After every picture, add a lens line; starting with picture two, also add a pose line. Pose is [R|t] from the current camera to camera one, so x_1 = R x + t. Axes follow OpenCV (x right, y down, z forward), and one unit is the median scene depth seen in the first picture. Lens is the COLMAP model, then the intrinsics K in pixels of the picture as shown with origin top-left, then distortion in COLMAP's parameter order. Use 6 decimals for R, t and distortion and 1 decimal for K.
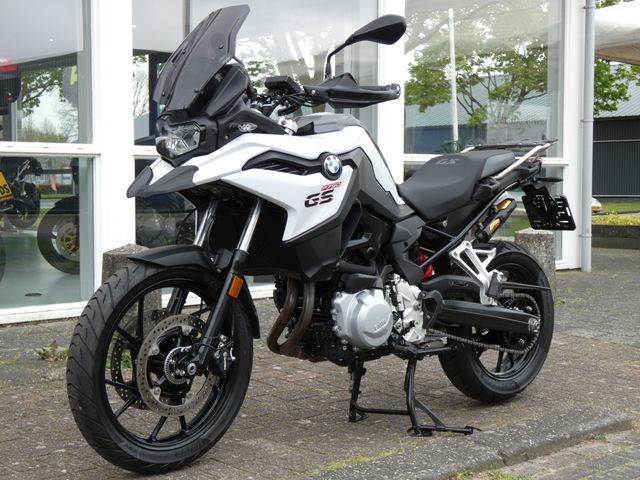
lens RADIAL K [[1076.2, 0, 320.0], [0, 1076.2, 240.0], [0, 0, 1]] dist [0.187450, -0.118210]
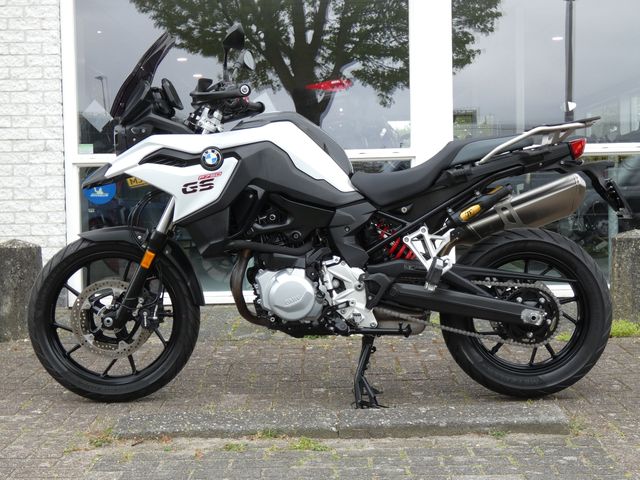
lens RADIAL K [[1076.2, 0, 320.0], [0, 1076.2, 240.0], [0, 0, 1]] dist [0.187450, -0.118210]
pose [[0.709876, 0.008327, -0.704277, 0.862229], [-0.015170, 0.999879, -0.003468, 0.020561], [0.704163, 0.013146, 0.709916, 0.238504]]
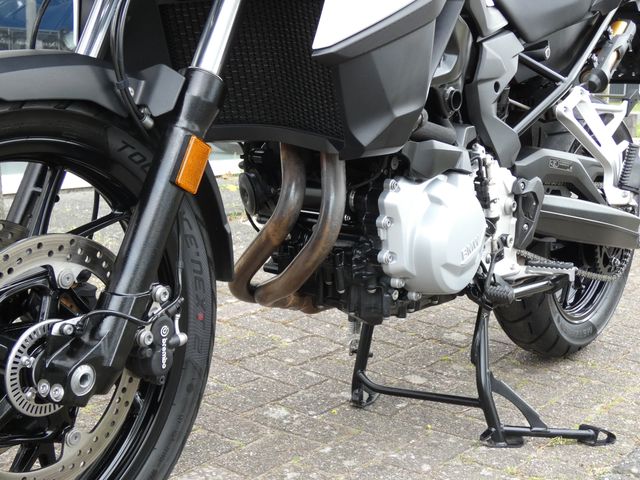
lens RADIAL K [[946.2, 0, 320.0], [0, 946.2, 240.0], [0, 0, 1]] dist [0.086679, 0.006304]
pose [[0.984994, 0.002628, 0.172568, -0.085226], [-0.022889, 0.993041, 0.115525, 0.027752], [-0.171064, -0.117741, 0.978200, 0.601457]]
